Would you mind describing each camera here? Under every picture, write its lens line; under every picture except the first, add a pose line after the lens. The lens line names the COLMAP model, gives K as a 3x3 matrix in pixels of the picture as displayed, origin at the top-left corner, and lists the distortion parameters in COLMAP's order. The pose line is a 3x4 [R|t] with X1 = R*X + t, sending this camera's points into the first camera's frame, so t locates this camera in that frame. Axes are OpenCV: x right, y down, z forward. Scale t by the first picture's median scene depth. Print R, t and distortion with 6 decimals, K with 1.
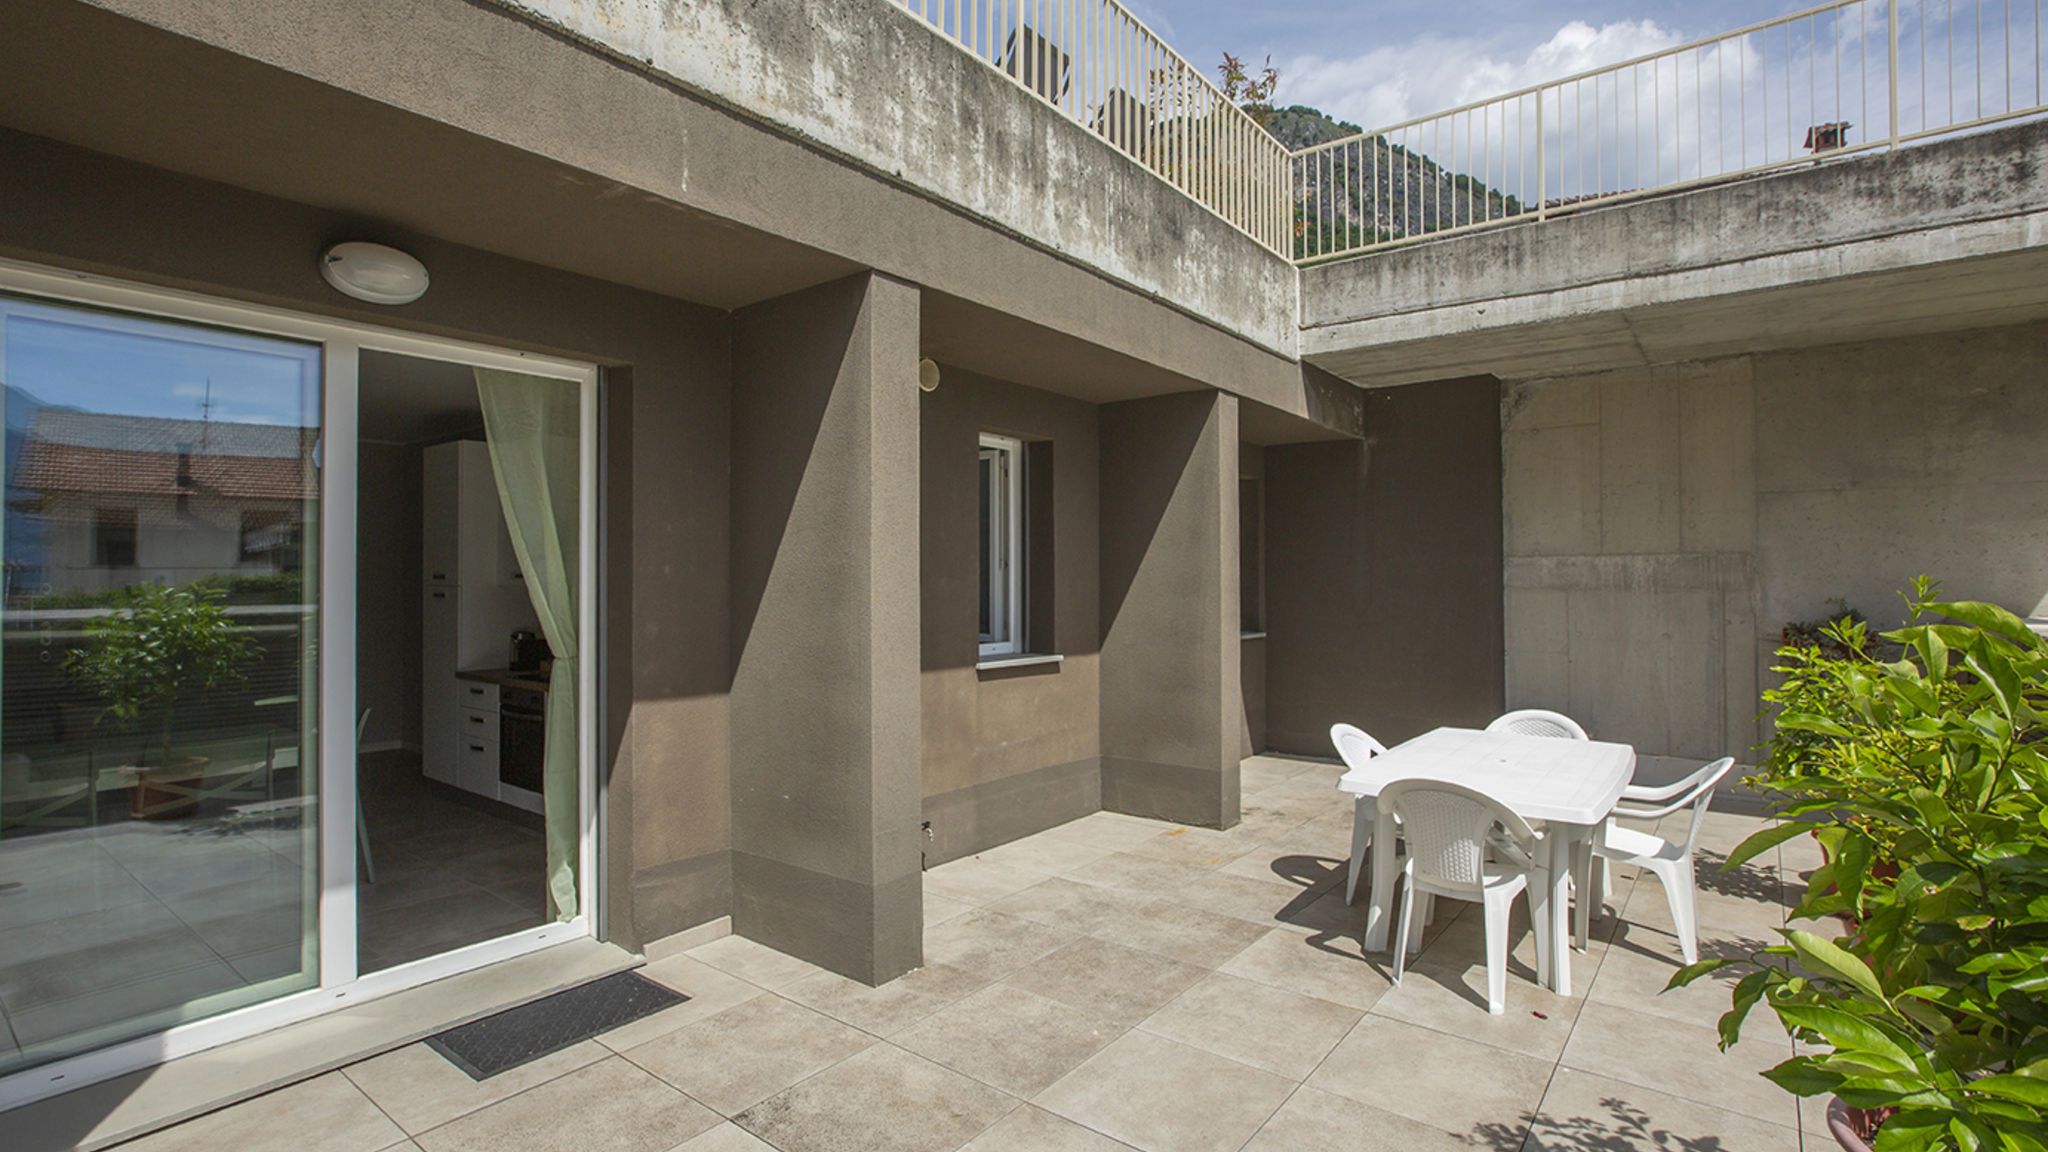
lens RADIAL K [[961.3, 0, 1014.5], [0, 961.3, 569.4], [0, 0, 1]] dist [-0.045805, 0.021334]
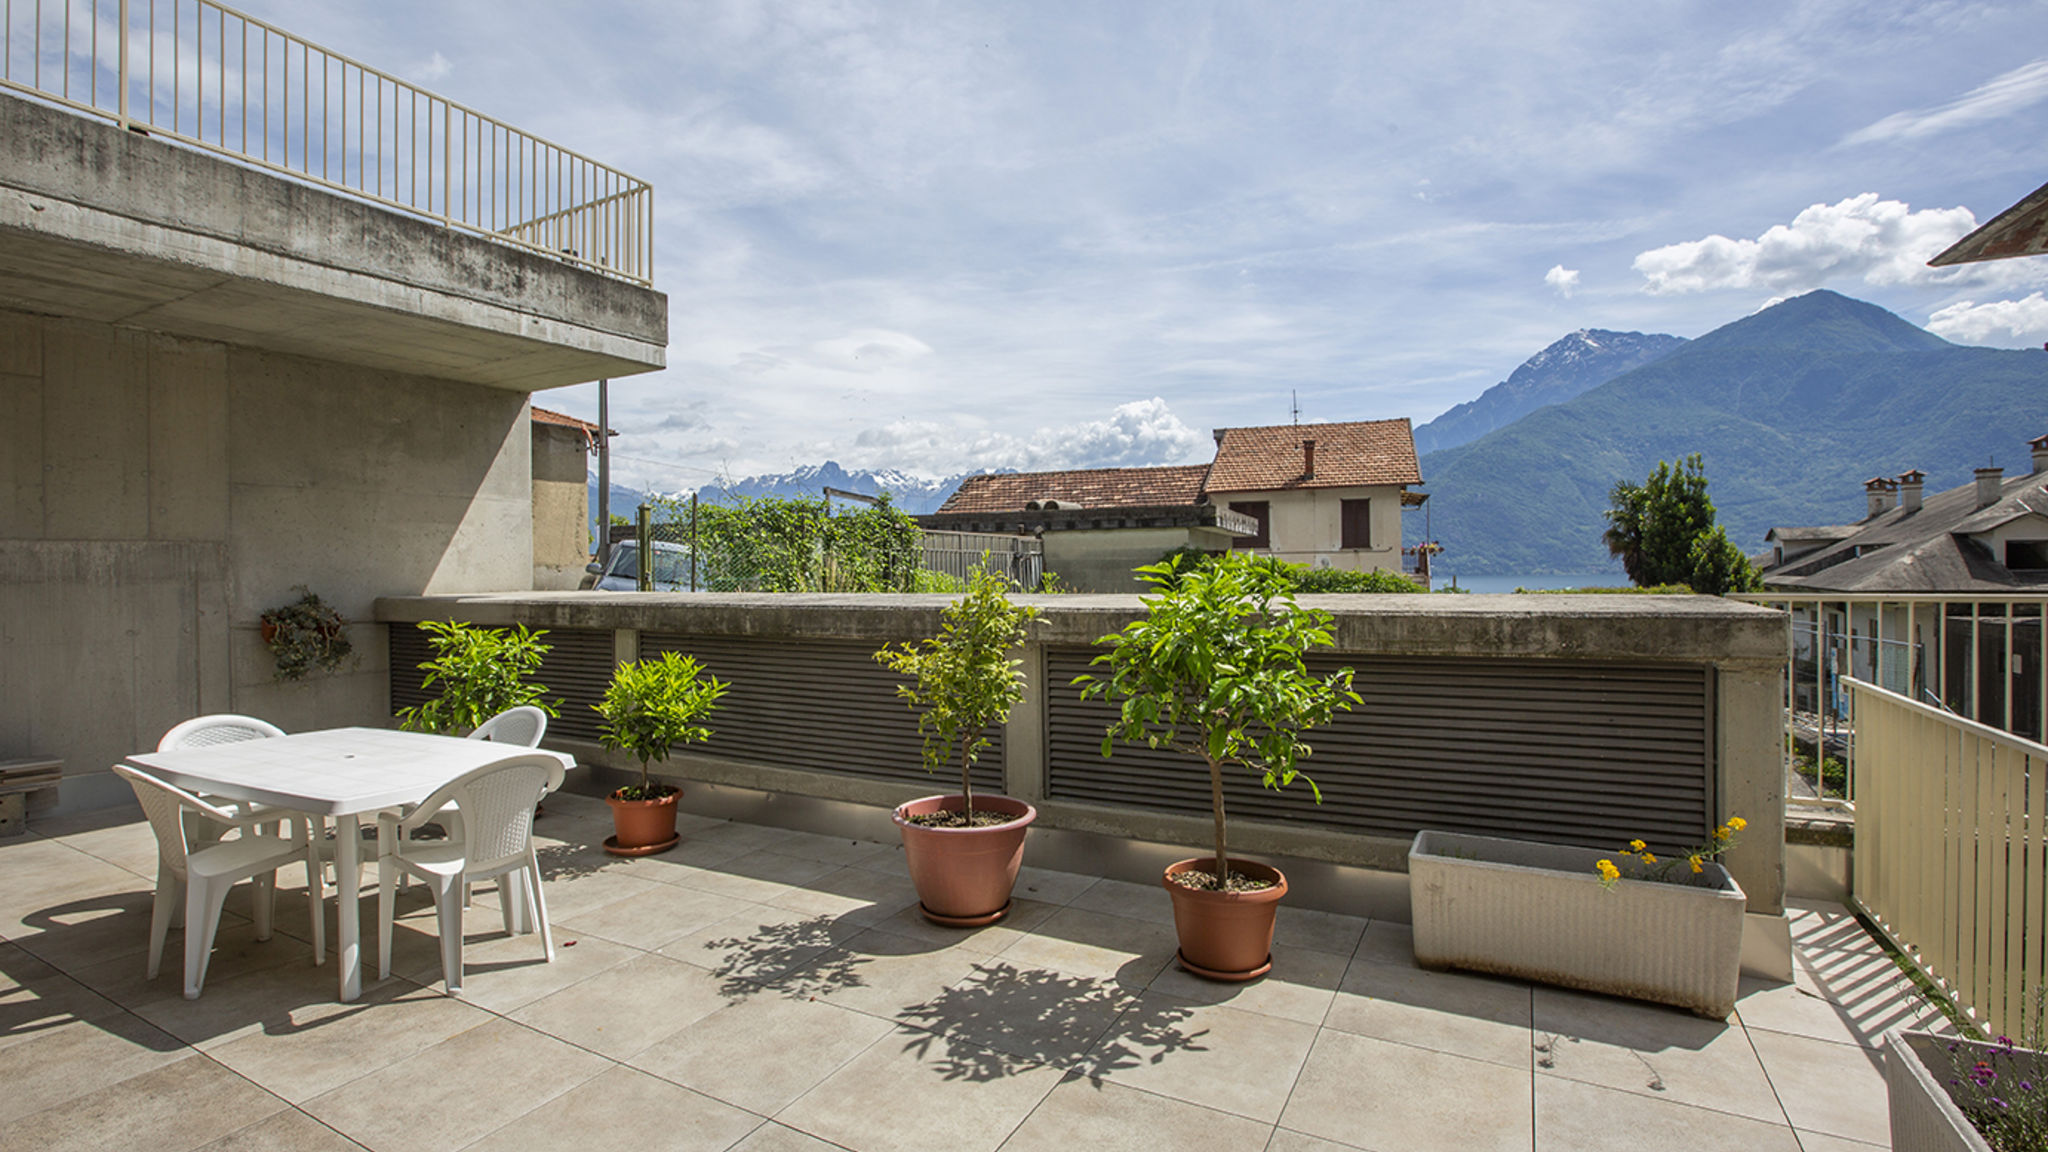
lens RADIAL K [[938.4, 0, 1019.1], [0, 938.4, 566.6], [0, 0, 1]] dist [-0.048210, 0.018914]
pose [[-0.167046, 0.003173, 0.985944, -0.395902], [0.003224, 0.999991, -0.002671, 0.017266], [-0.985944, 0.002733, -0.167055, 0.418106]]
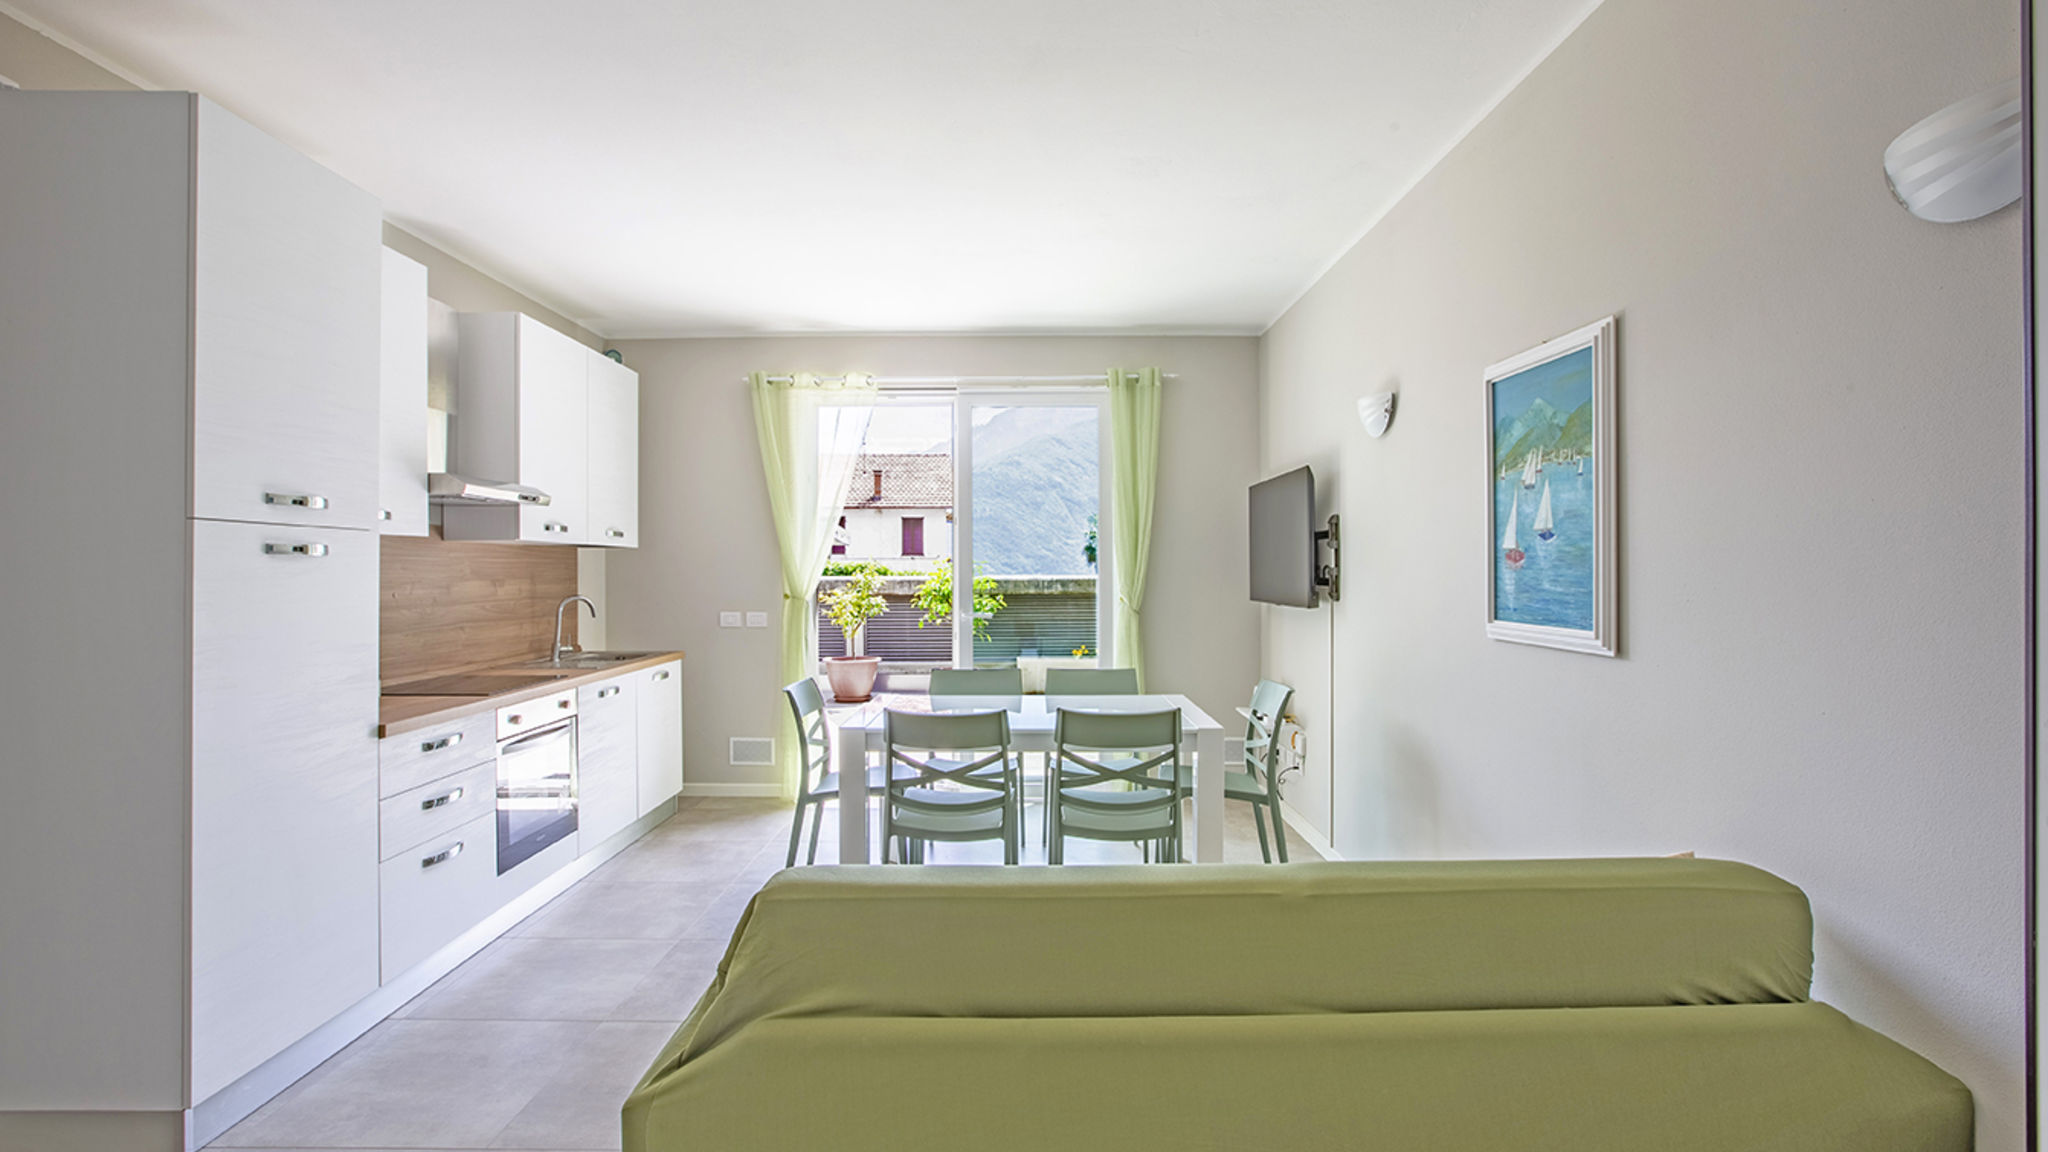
lens RADIAL K [[929.6, 0, 1020.2], [0, 929.6, 568.2], [0, 0, 1]] dist [-0.050617, 0.036431]
pose [[-0.615453, 0.004121, 0.788163, -1.323202], [-0.003089, 0.999966, -0.007641, 0.044157], [-0.788168, -0.007137, -0.615419, 1.222549]]
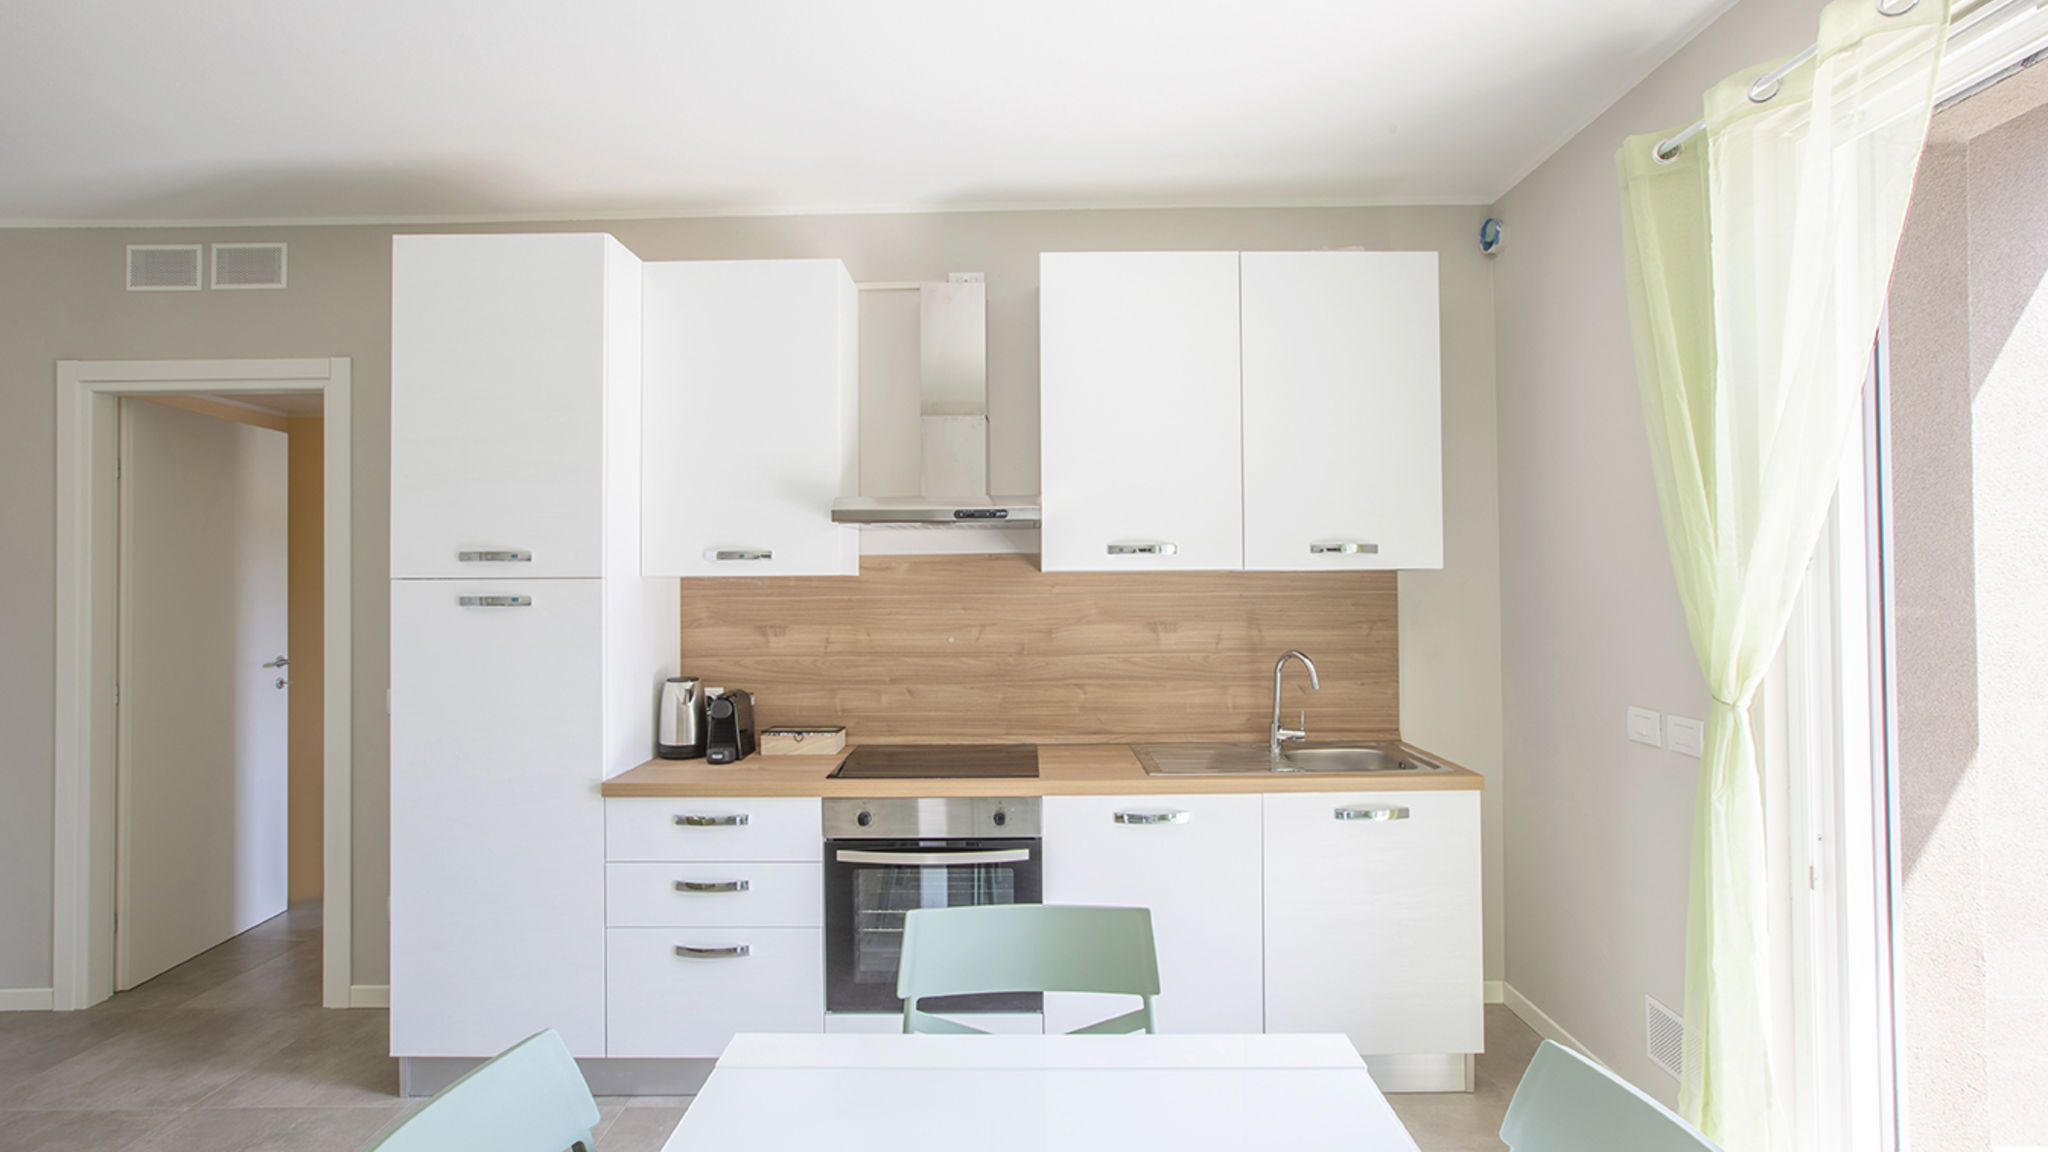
lens RADIAL K [[950.5, 0, 1024.0], [0, 950.5, 576.0], [0, 0, 1]] dist [-0.003474, -0.000140]
pose [[0.788009, 0.001675, 0.615662, -0.843428], [0.002350, 0.999981, -0.005729, 0.023121], [-0.615659, 0.005961, 0.787990, 0.666690]]
